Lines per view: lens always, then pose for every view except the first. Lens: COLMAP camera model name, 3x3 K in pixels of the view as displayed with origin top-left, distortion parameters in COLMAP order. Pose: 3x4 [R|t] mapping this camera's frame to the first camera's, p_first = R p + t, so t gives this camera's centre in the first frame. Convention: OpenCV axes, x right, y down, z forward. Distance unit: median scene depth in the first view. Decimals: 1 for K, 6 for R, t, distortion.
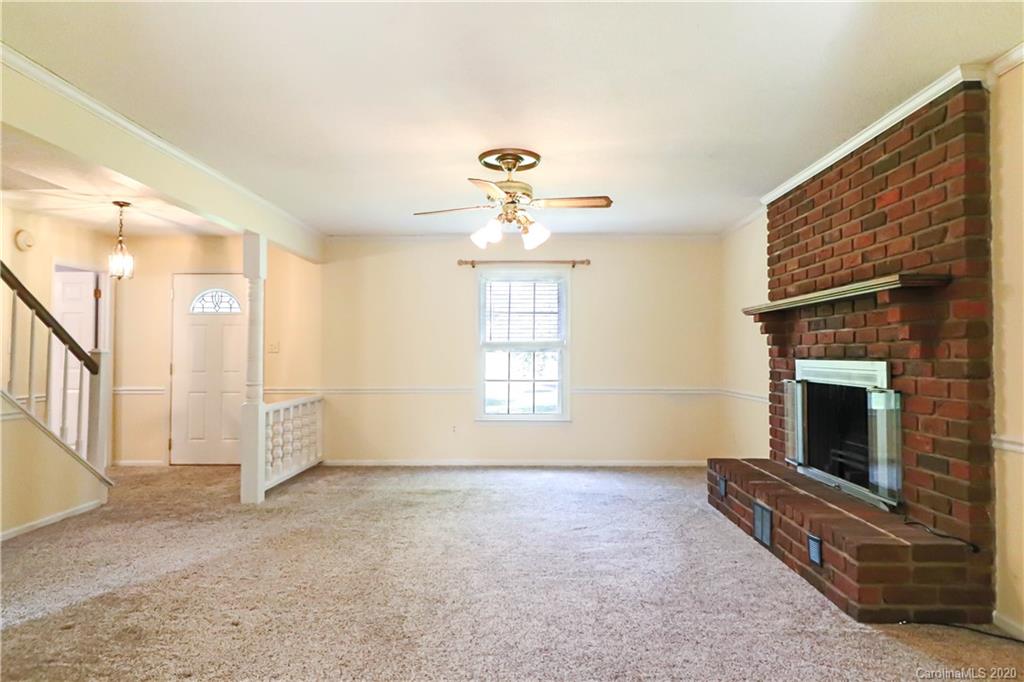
lens RADIAL K [[632.4, 0, 517.1], [0, 632.4, 335.2], [0, 0, 1]] dist [0.008874, 0.000892]
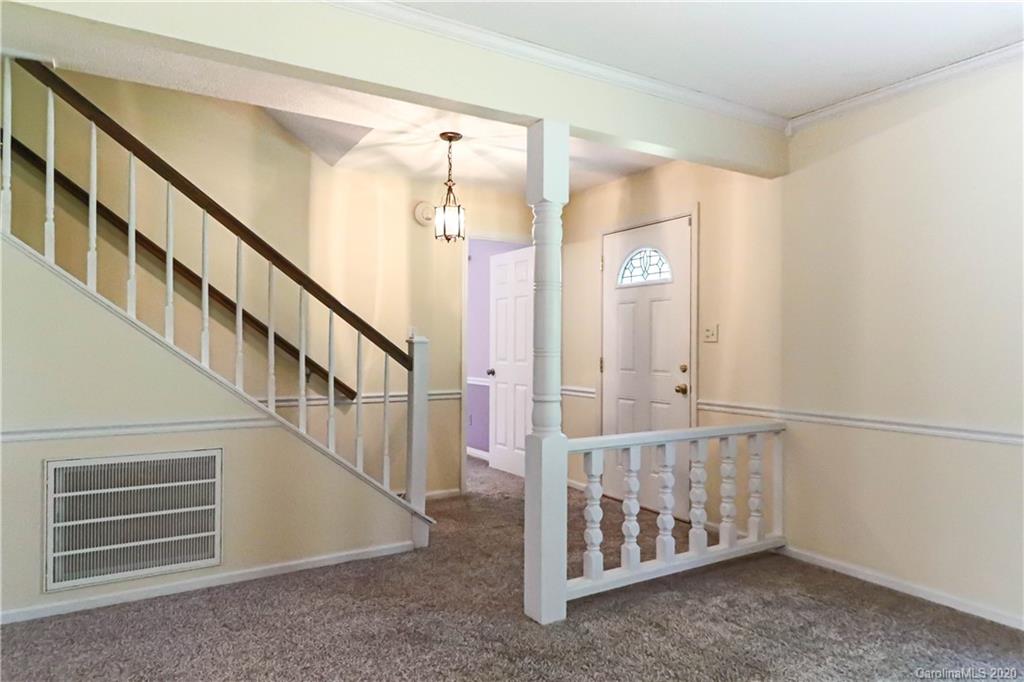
lens RADIAL K [[644.1, 0, 512.0], [0, 644.1, 341.0], [0, 0, 1]] dist [-0.007502, -0.001153]
pose [[0.529803, -0.002601, -0.848117, 0.036703], [0.024481, 0.999626, 0.012227, 0.018883], [0.847767, -0.027241, 0.529669, 0.660960]]
